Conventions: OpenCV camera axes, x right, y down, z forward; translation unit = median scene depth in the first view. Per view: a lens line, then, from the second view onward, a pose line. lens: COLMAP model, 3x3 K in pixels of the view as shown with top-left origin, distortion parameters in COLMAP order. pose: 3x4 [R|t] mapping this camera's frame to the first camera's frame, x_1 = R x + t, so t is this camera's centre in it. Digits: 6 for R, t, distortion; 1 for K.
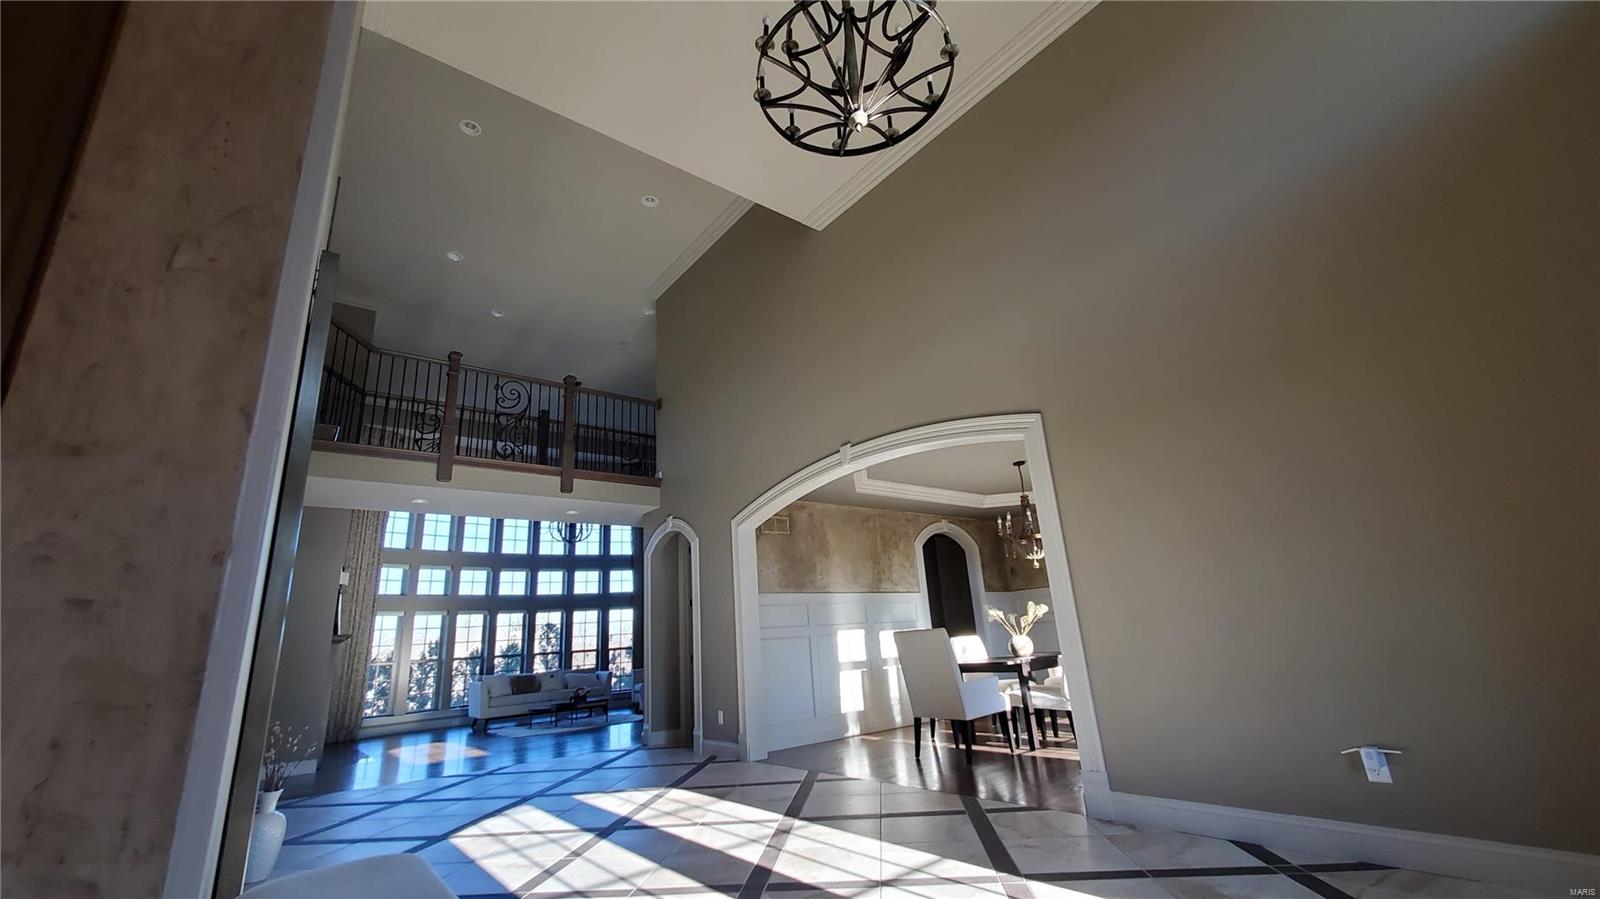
lens RADIAL K [[632.5, 0, 807.8], [0, 632.5, 454.4], [0, 0, 1]] dist [0.003751, -0.000854]
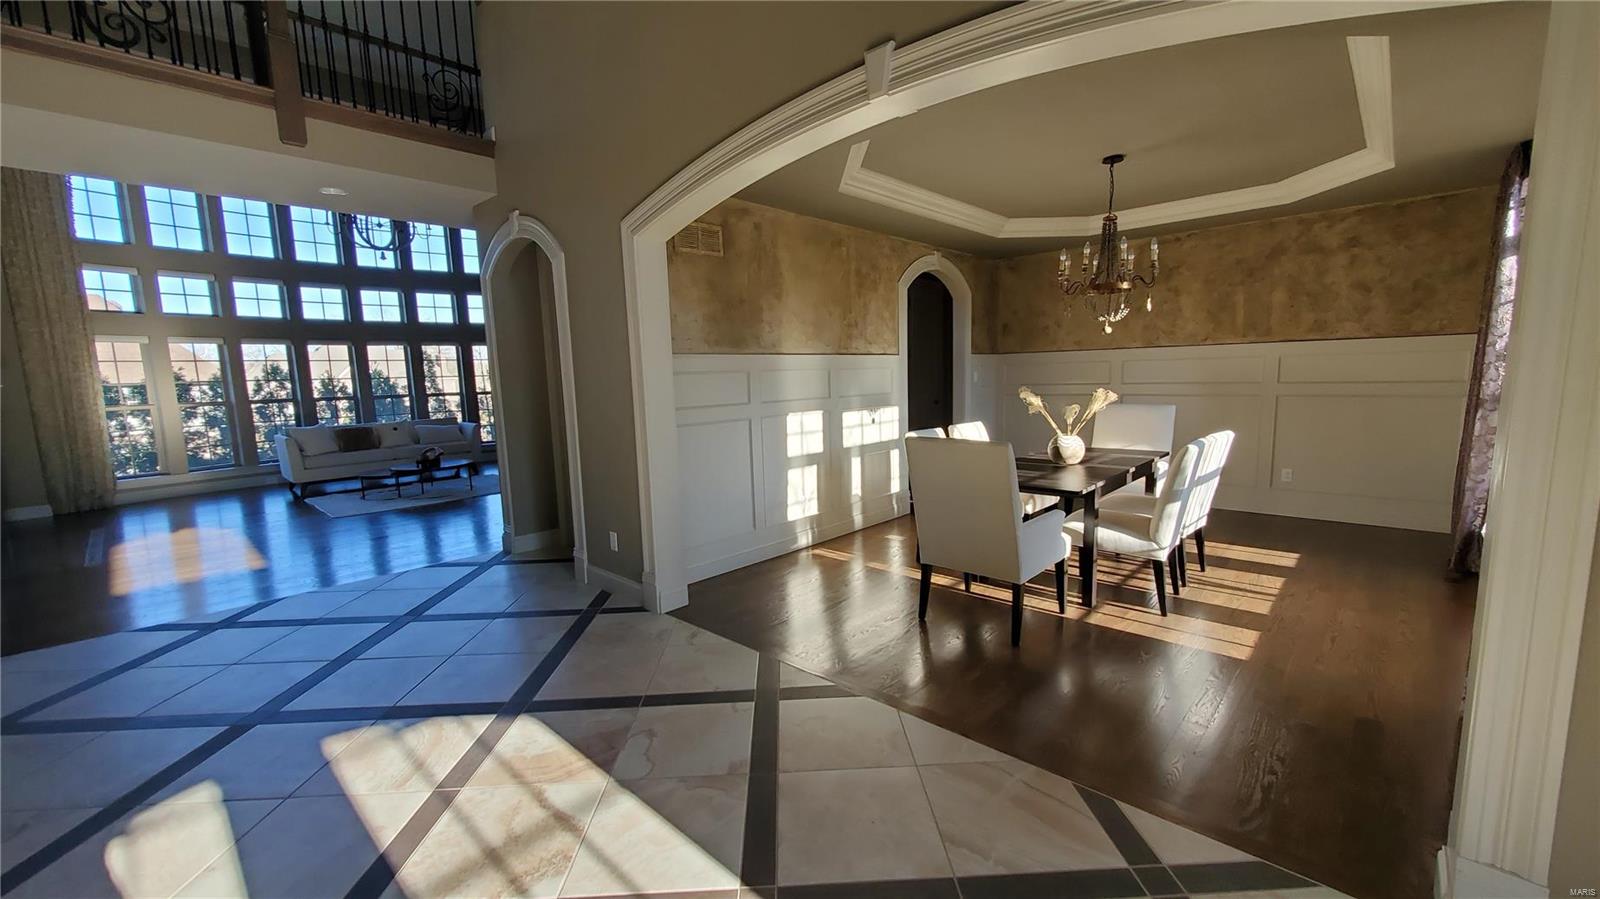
lens RADIAL K [[632.5, 0, 807.8], [0, 632.5, 454.4], [0, 0, 1]] dist [0.003751, -0.000854]
pose [[0.988255, 0.022129, 0.151200, -0.034464], [-0.080757, 0.915630, 0.393827, 0.052554], [-0.129728, -0.401413, 0.906663, 0.352255]]
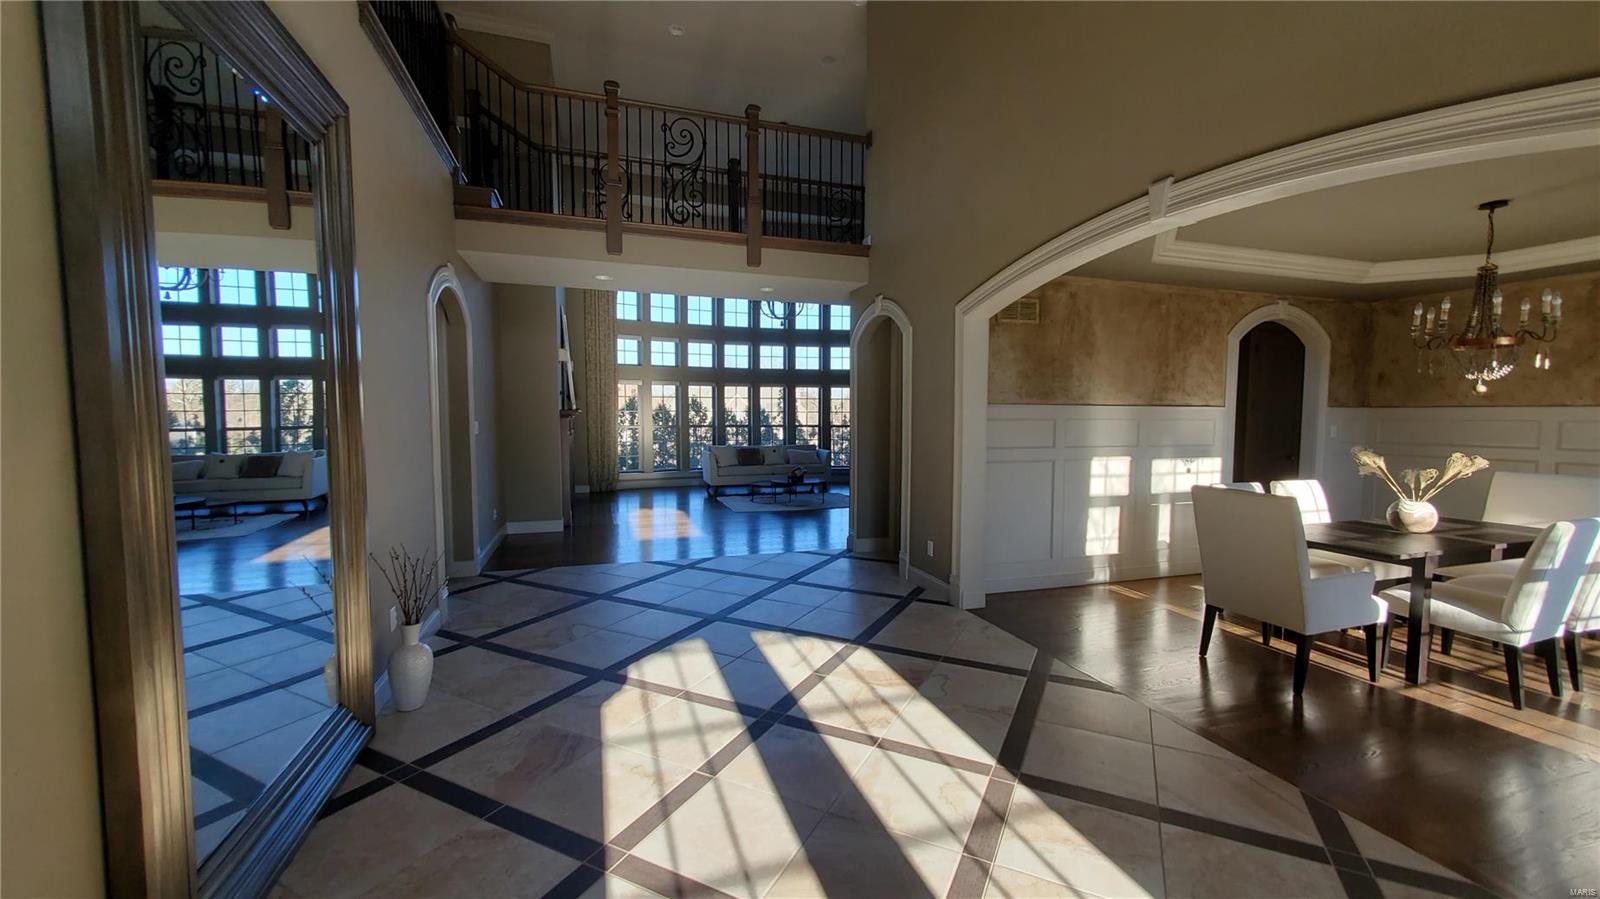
lens RADIAL K [[632.5, 0, 807.8], [0, 632.5, 454.4], [0, 0, 1]] dist [0.003751, -0.000854]
pose [[0.935397, 0.094698, -0.340682, -0.014204], [0.033216, 0.935679, 0.351287, 0.003182], [0.352035, -0.339909, 0.872086, 0.218670]]
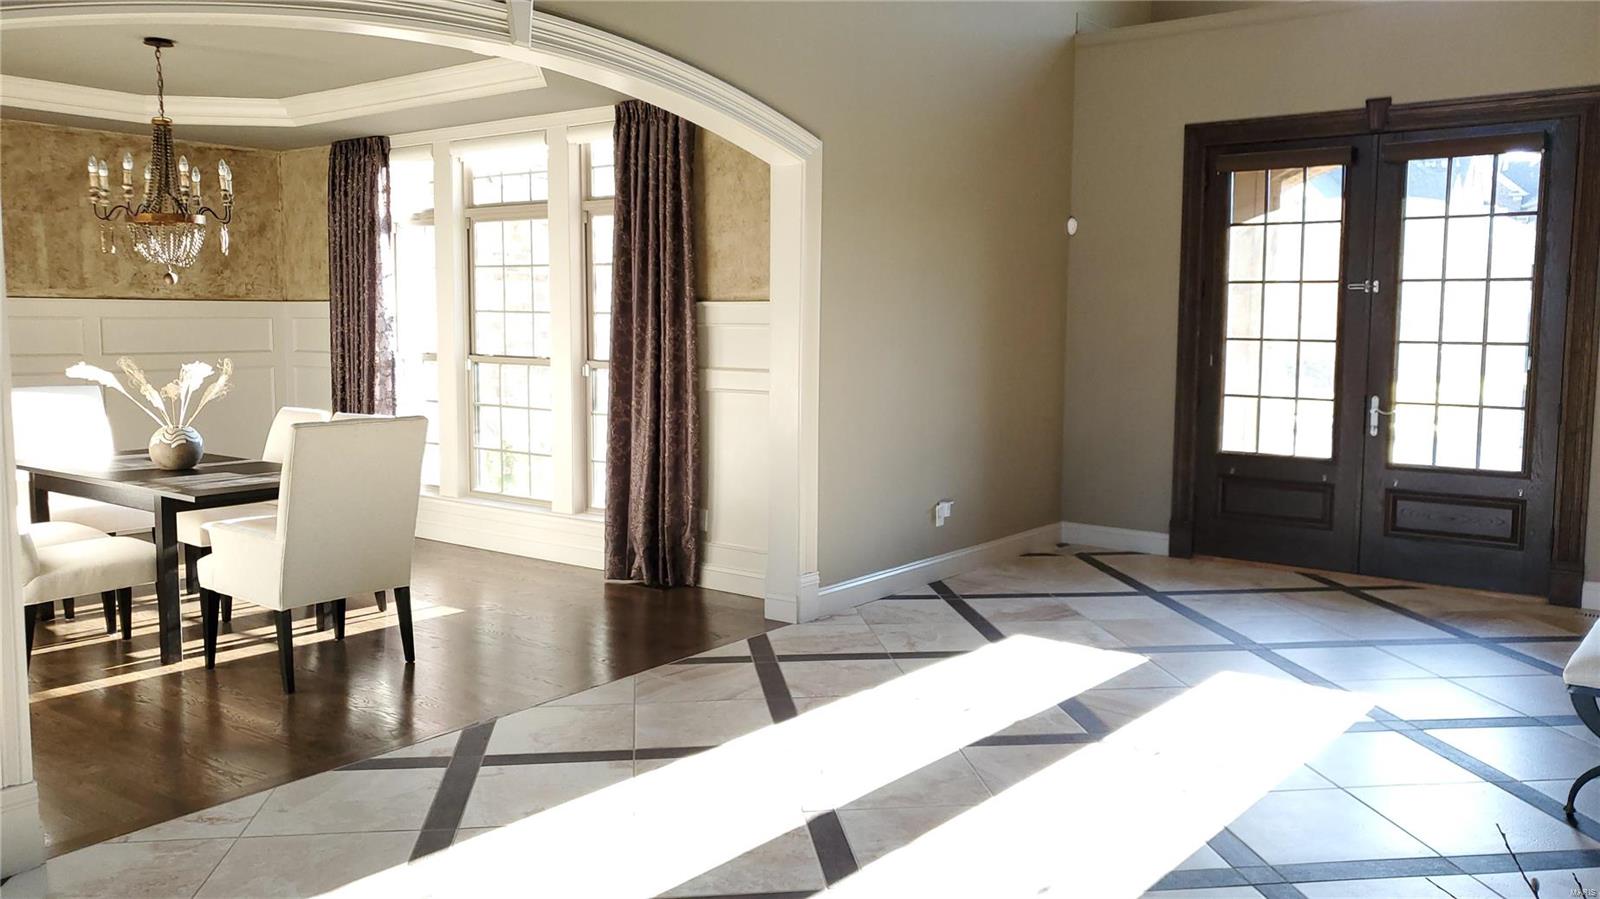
lens RADIAL K [[1253.1, 0, 794.0], [0, 1253.1, 431.7], [0, 0, 1]] dist [0.016849, -0.003177]
pose [[-0.213834, -0.019107, 0.976683, -0.559414], [-0.268319, 0.962503, -0.039916, 0.174461], [-0.939297, -0.270598, -0.210943, 0.650270]]
